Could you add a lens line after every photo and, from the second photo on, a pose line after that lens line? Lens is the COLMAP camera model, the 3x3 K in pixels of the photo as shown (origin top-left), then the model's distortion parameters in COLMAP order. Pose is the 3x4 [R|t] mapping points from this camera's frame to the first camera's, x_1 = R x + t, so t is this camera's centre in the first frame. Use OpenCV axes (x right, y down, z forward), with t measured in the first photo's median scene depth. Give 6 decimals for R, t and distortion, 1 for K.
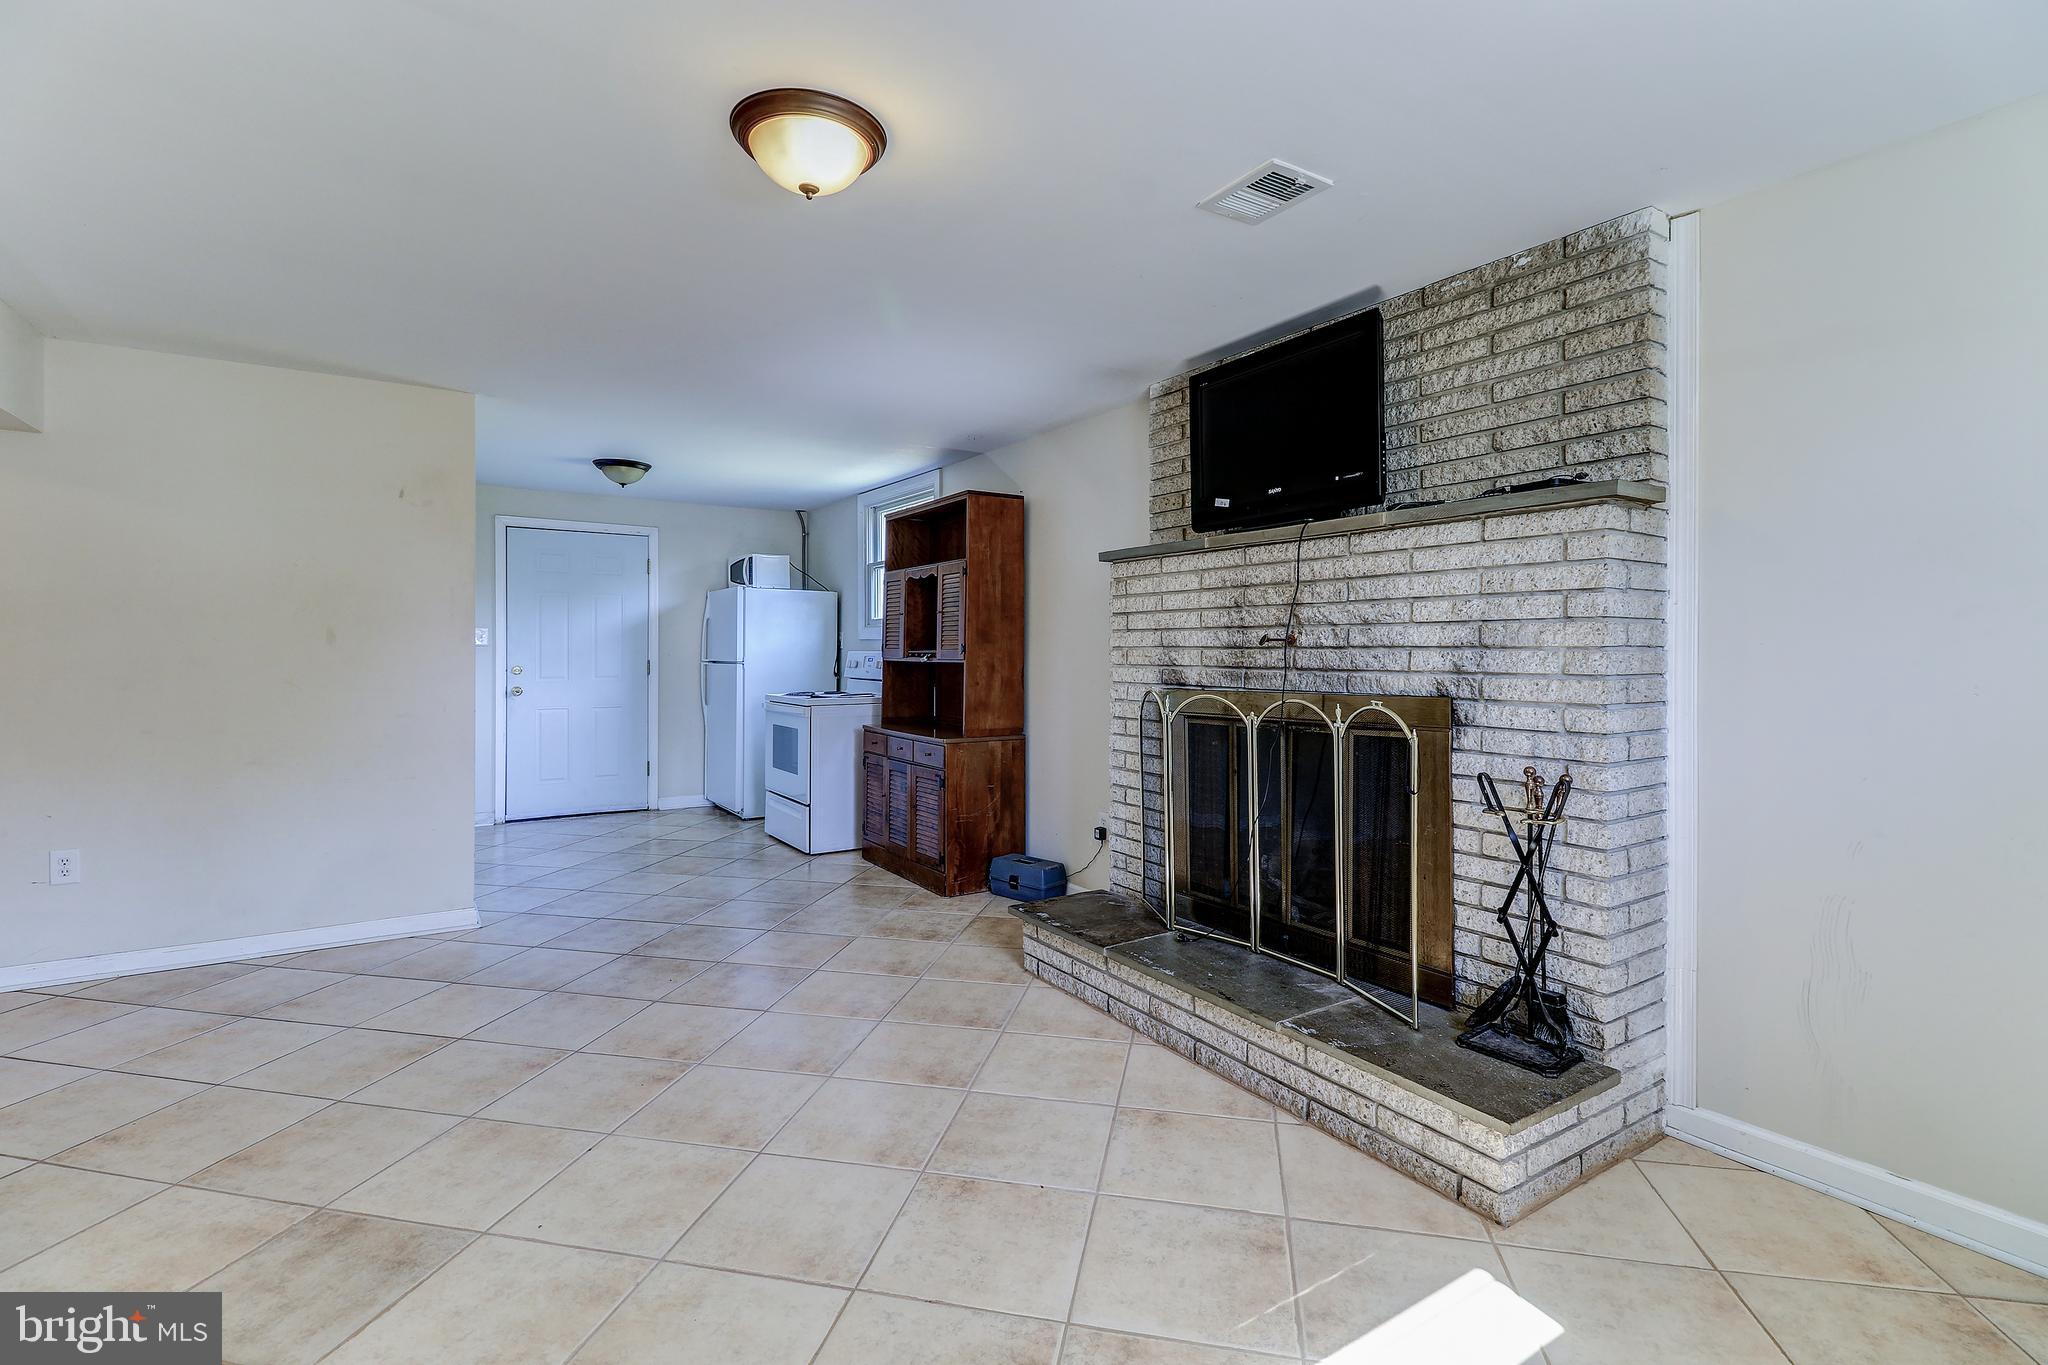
lens RADIAL K [[933.3, 0, 1009.2], [0, 933.3, 646.7], [0, 0, 1]] dist [0.008206, -0.010306]
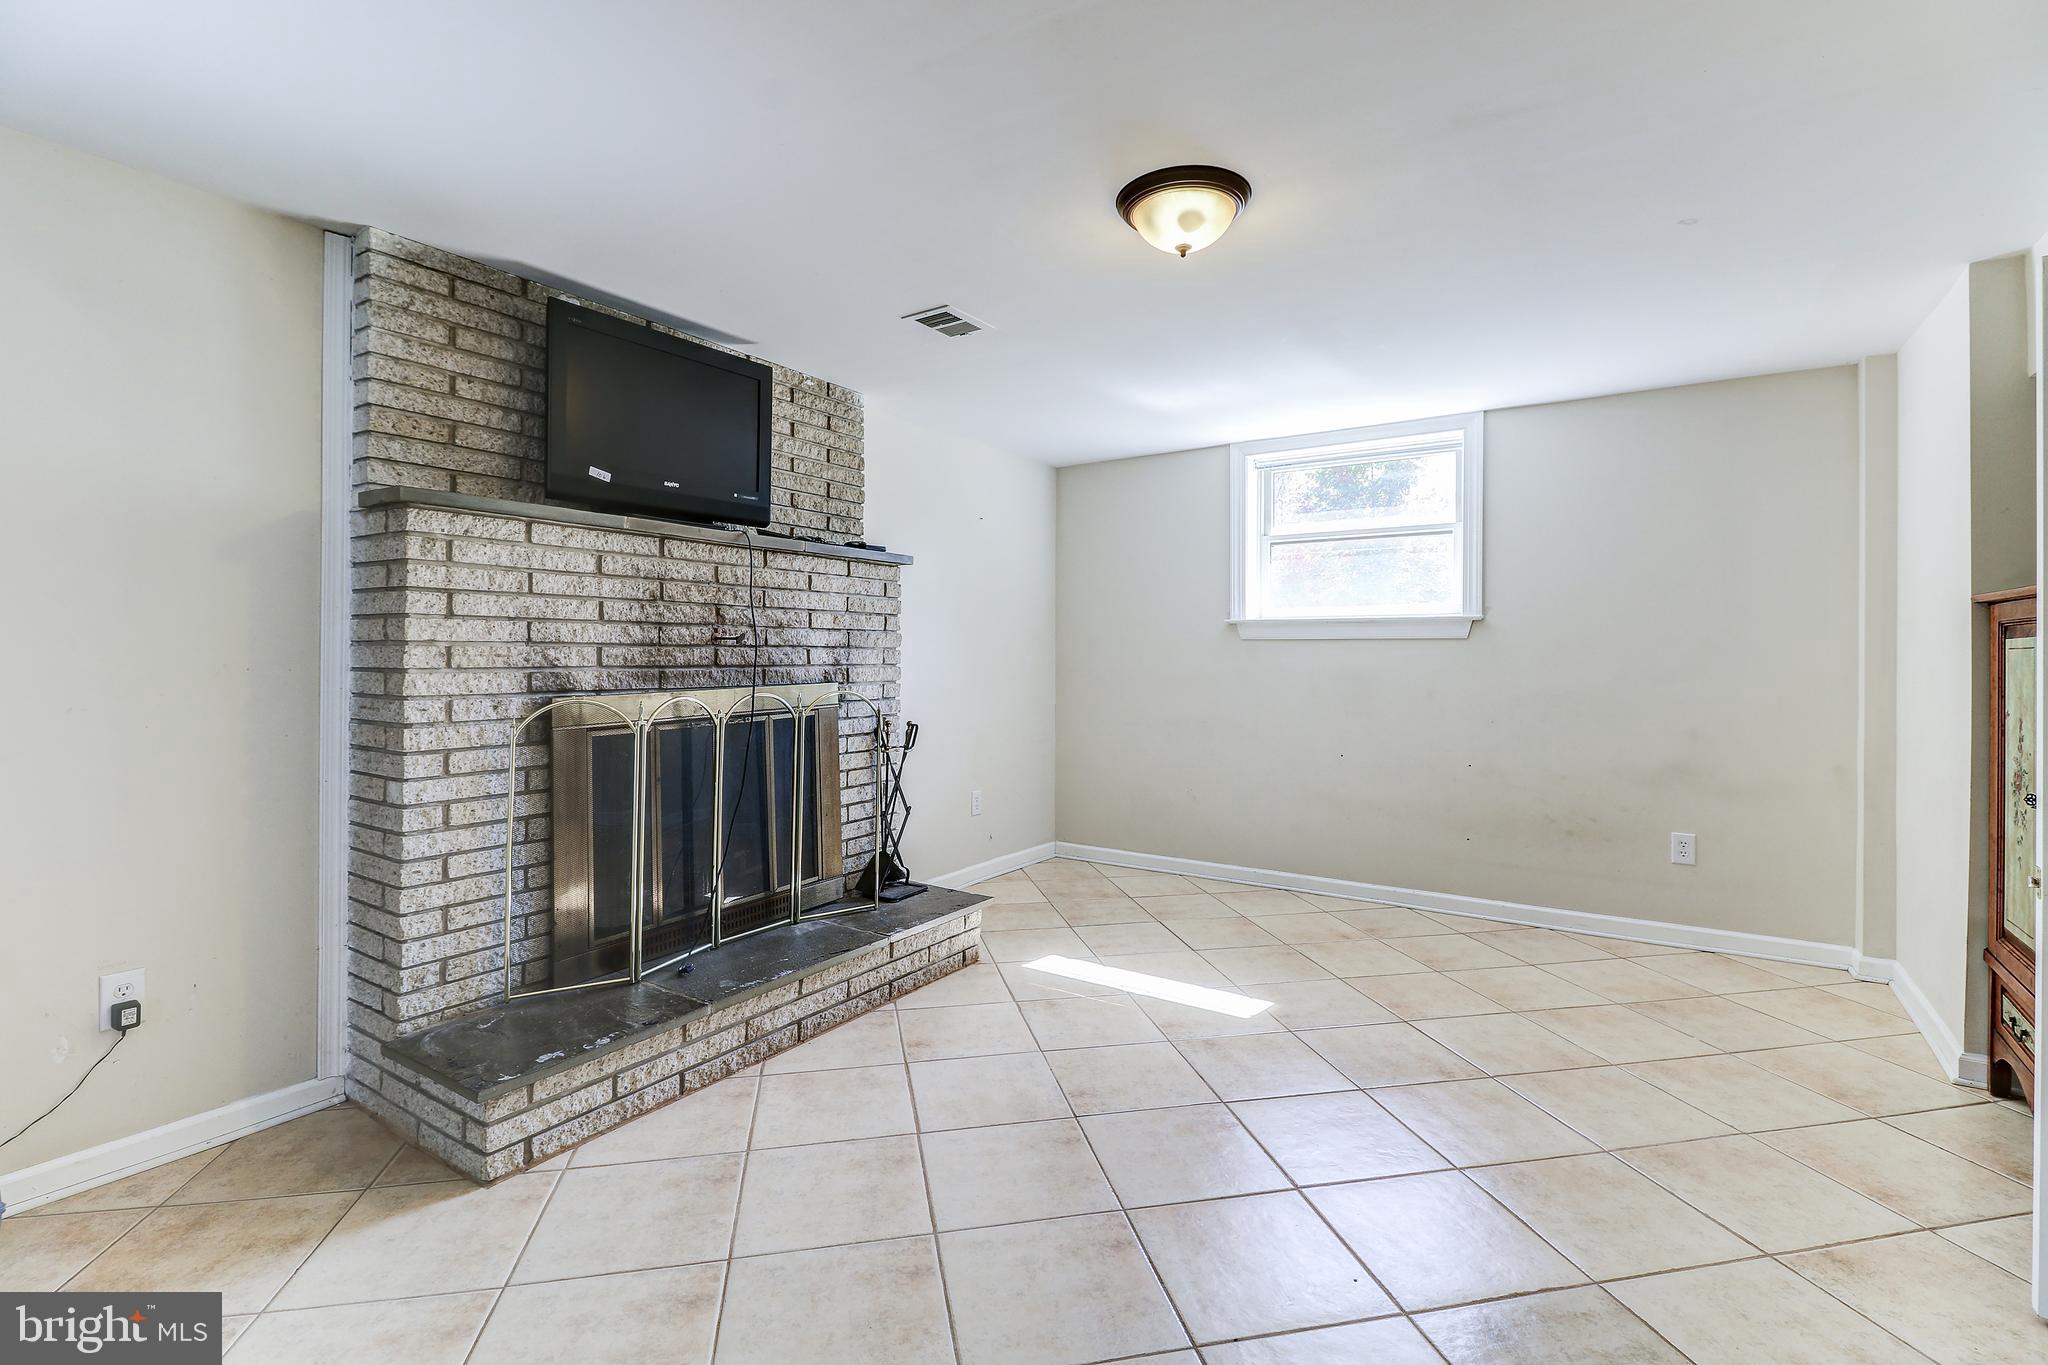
lens RADIAL K [[933.3, 0, 1021.5], [0, 933.3, 664.4], [0, 0, 1]] dist [0.008206, -0.010306]
pose [[-0.411602, -0.008322, 0.911326, -0.780708], [-0.001980, 0.999964, 0.008237, 0.012406], [-0.911362, 0.001585, -0.411603, 1.105996]]
